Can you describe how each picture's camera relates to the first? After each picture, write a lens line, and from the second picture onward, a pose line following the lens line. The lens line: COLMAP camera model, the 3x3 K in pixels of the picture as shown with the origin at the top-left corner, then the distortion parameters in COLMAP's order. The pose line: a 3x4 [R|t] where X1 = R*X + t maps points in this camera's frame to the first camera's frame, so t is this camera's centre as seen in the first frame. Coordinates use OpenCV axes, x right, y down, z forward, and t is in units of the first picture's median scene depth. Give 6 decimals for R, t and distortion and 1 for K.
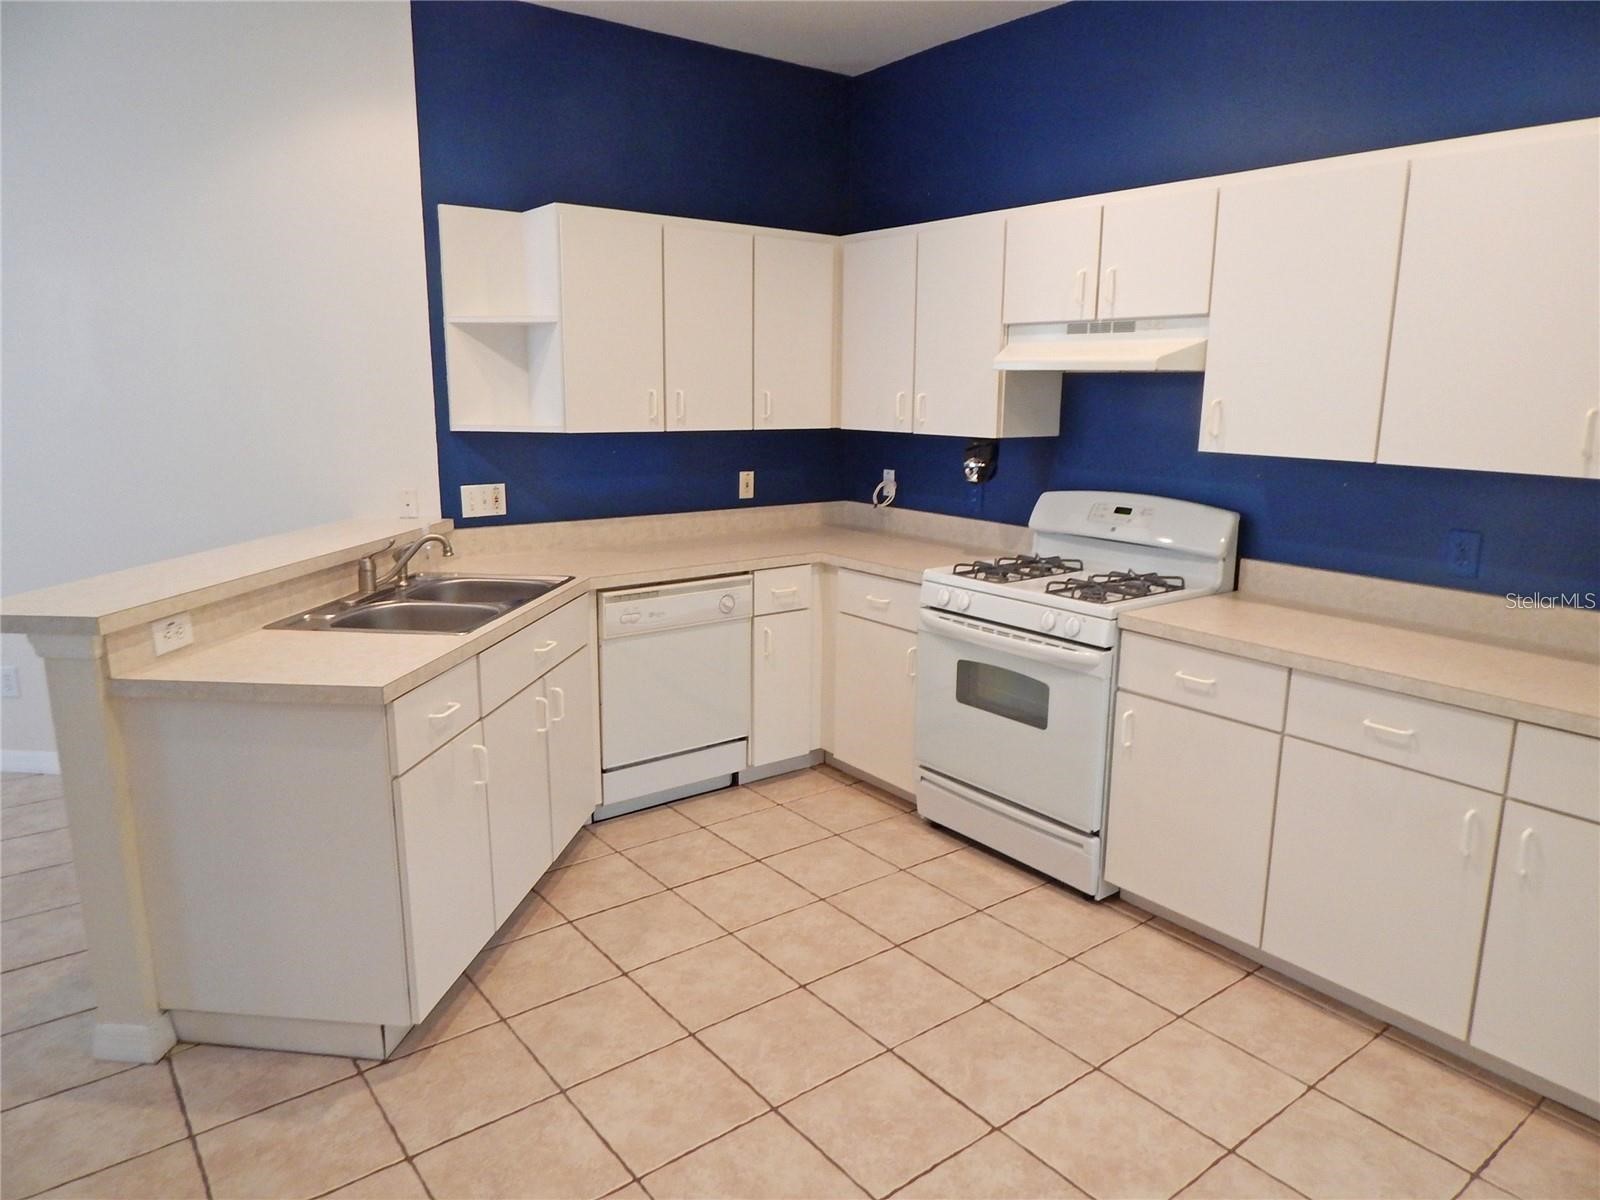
lens RADIAL K [[1060.0, 0, 808.5], [0, 1060.0, 584.6], [0, 0, 1]] dist [0.010424, -0.006112]
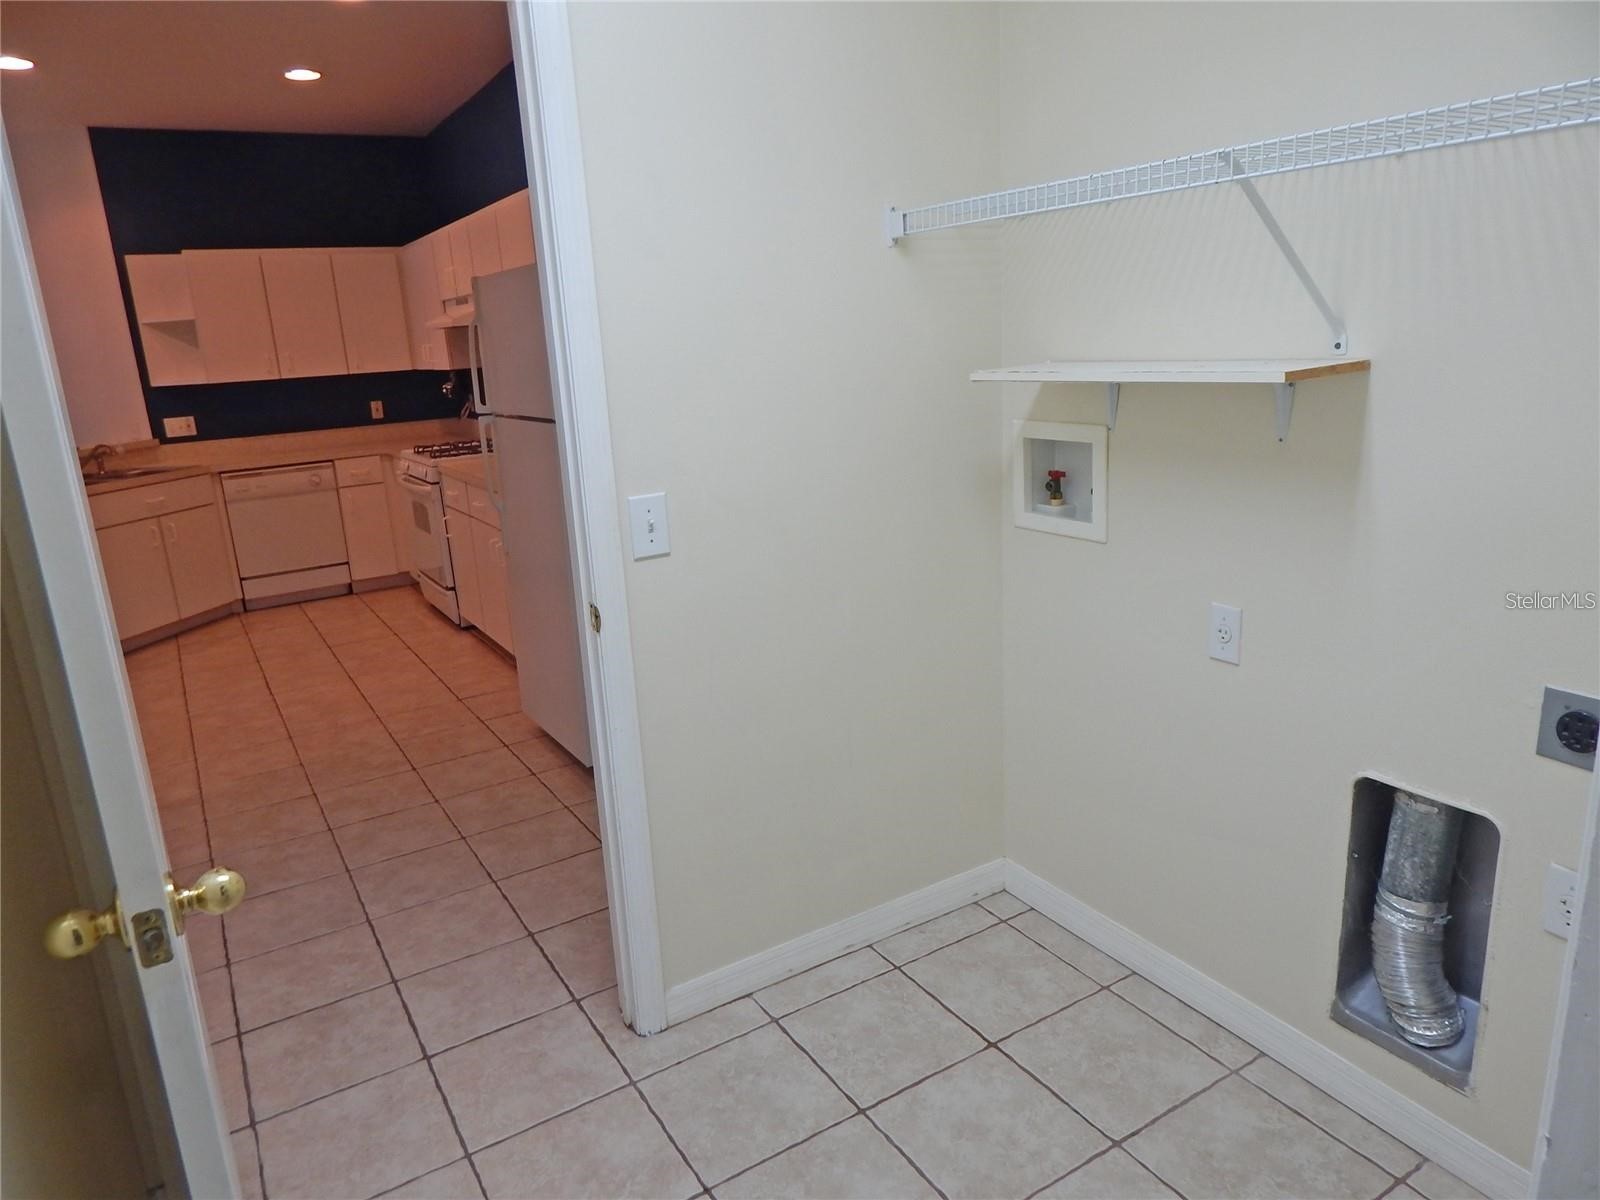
lens RADIAL K [[1060.0, 0, 806.4], [0, 1060.0, 582.9], [0, 0, 1]] dist [0.010424, -0.006112]
pose [[0.991812, -0.043633, -0.120022, 1.020778], [0.049943, 0.997496, 0.050077, 0.155475], [0.117536, -0.055661, 0.991507, -0.671997]]
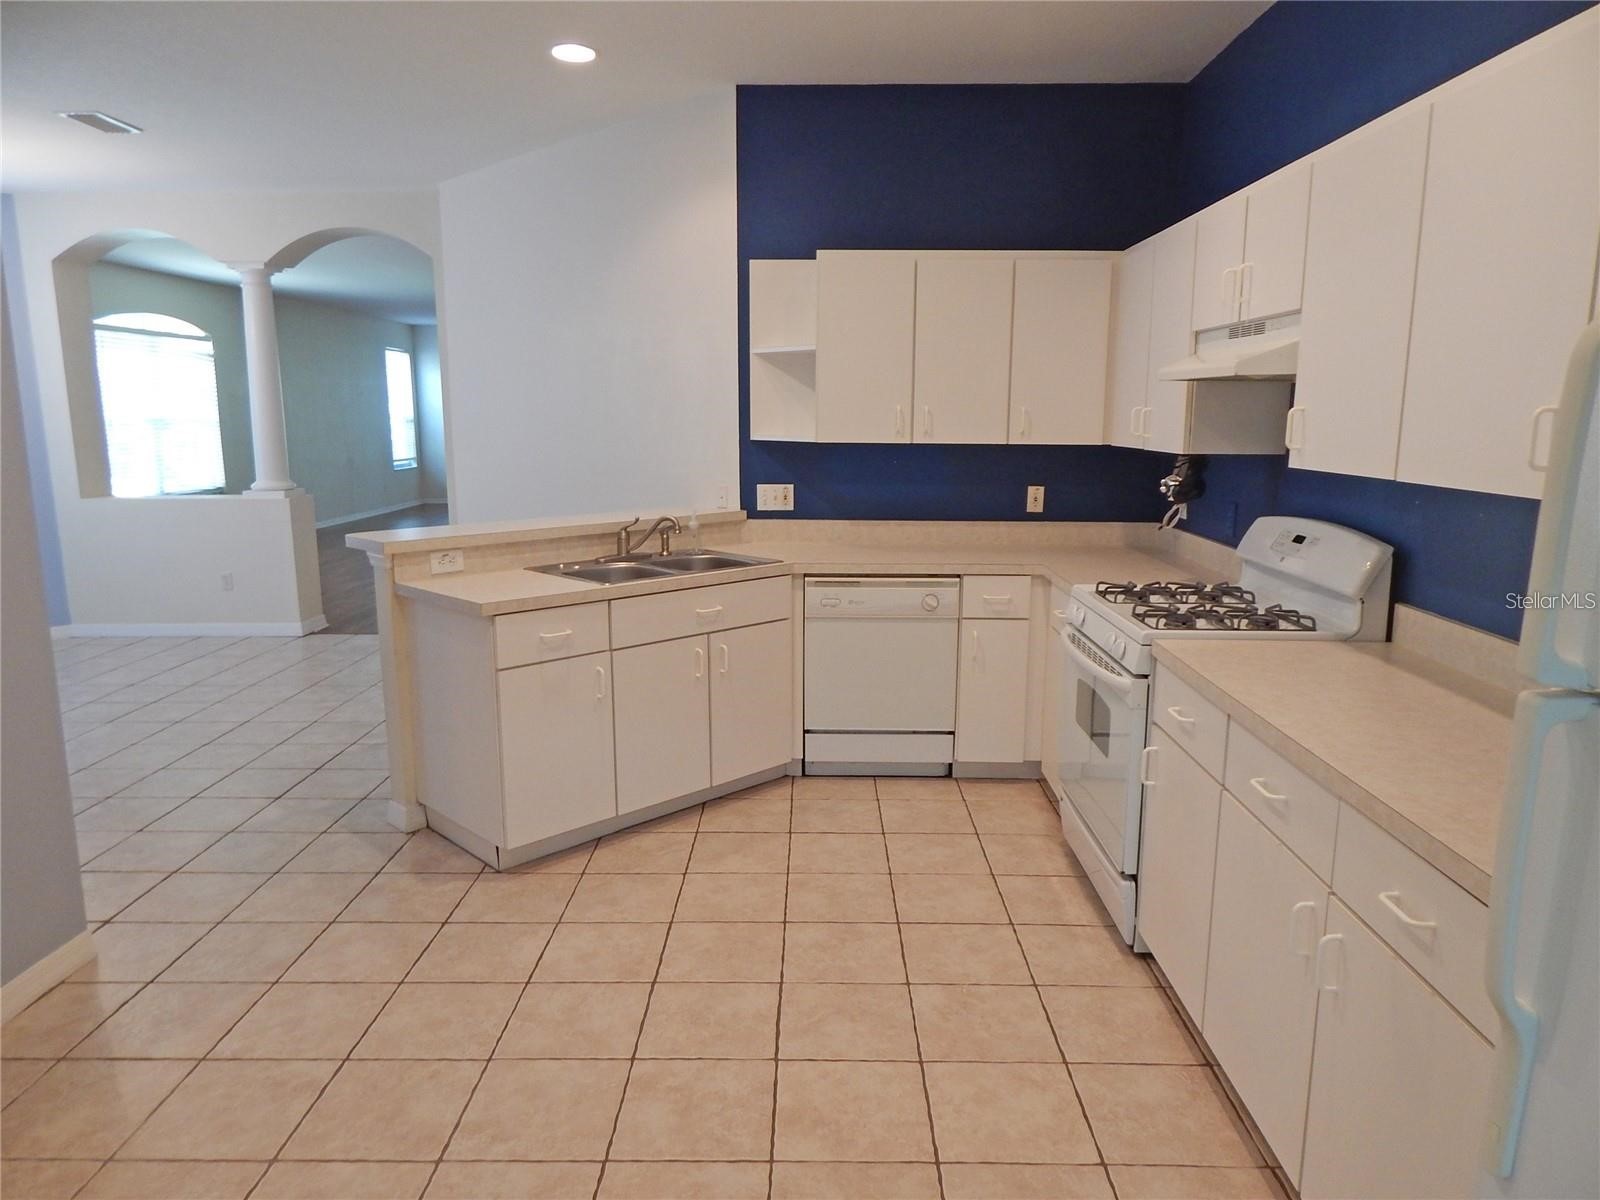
lens RADIAL K [[1060.0, 0, 805.8], [0, 1060.0, 586.5], [0, 0, 1]] dist [0.010424, -0.006112]
pose [[0.783071, 0.096215, -0.614445, 0.557862], [-0.112187, 0.993607, 0.012612, 0.003128], [0.611730, 0.059056, 0.788859, 0.078231]]
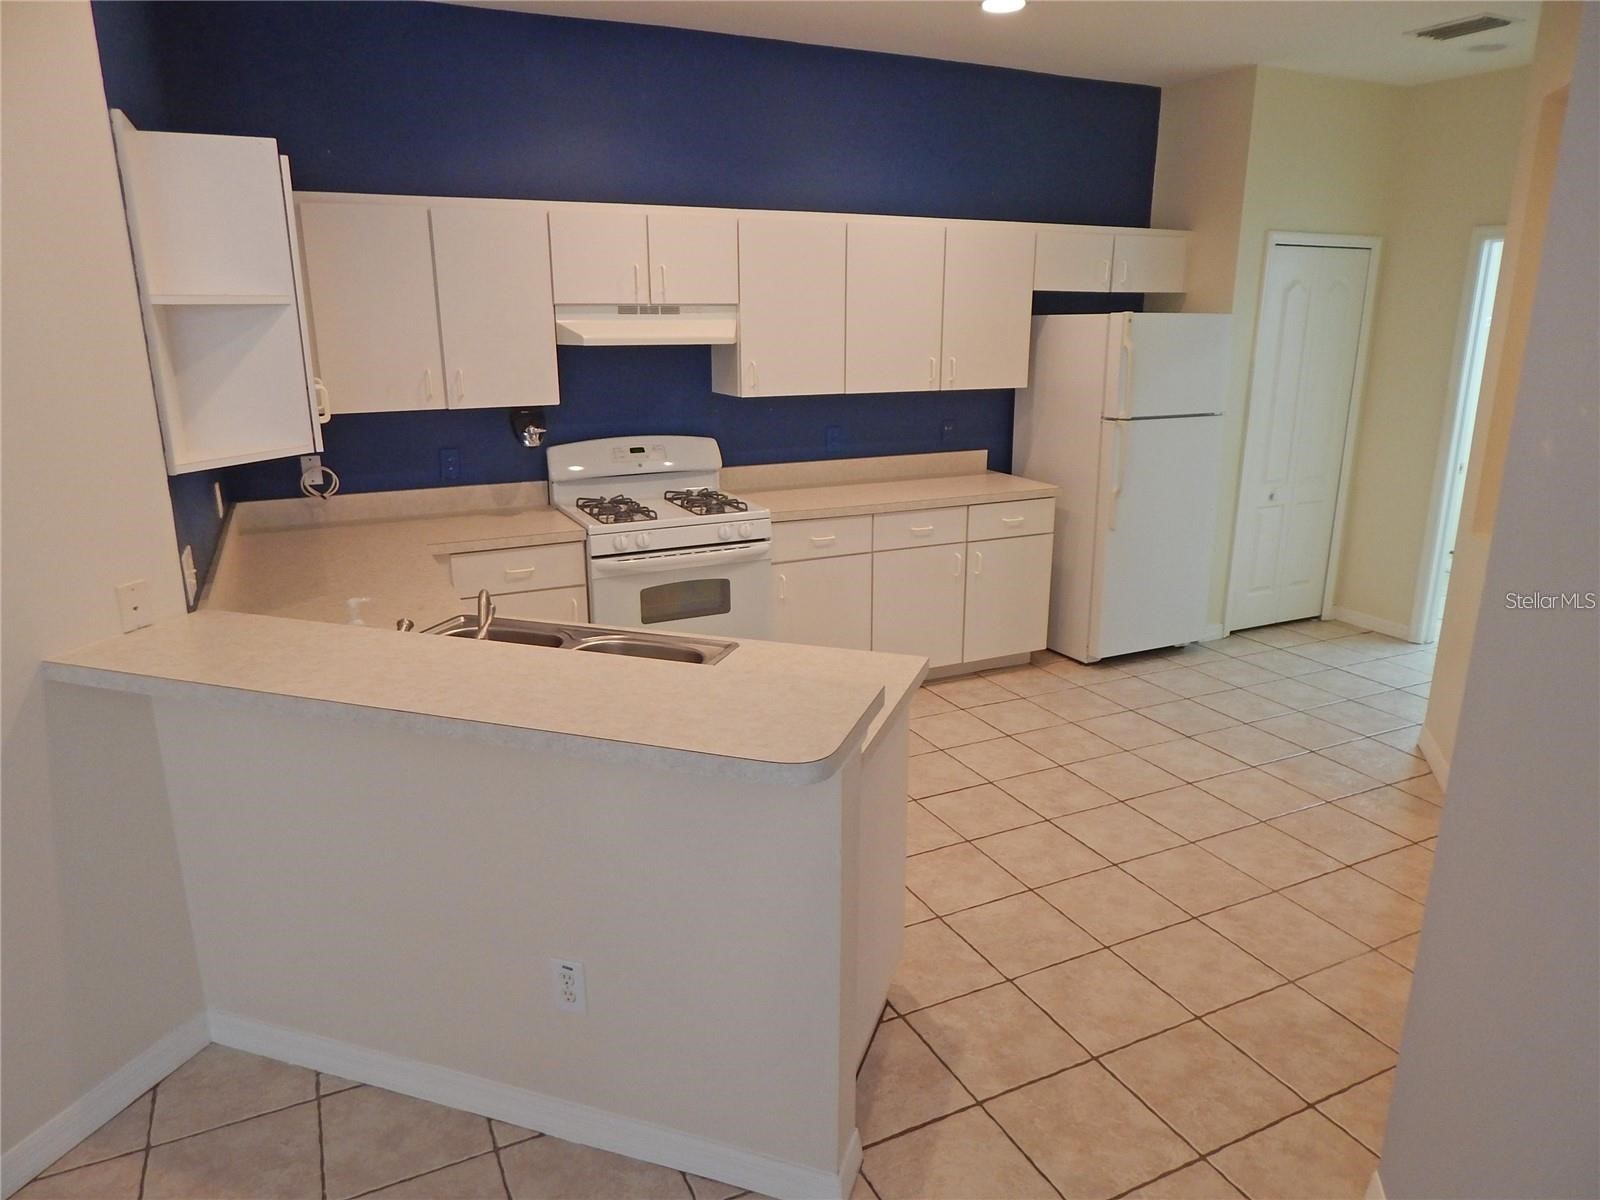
lens RADIAL K [[1060.0, 0, 800.5], [0, 1060.0, 579.1], [0, 0, 1]] dist [0.010424, -0.006112]
pose [[0.205135, -0.255939, 0.944677, -0.995367], [0.186262, 0.957772, 0.219040, -0.177913], [-0.960847, 0.131024, 0.244144, 0.552944]]
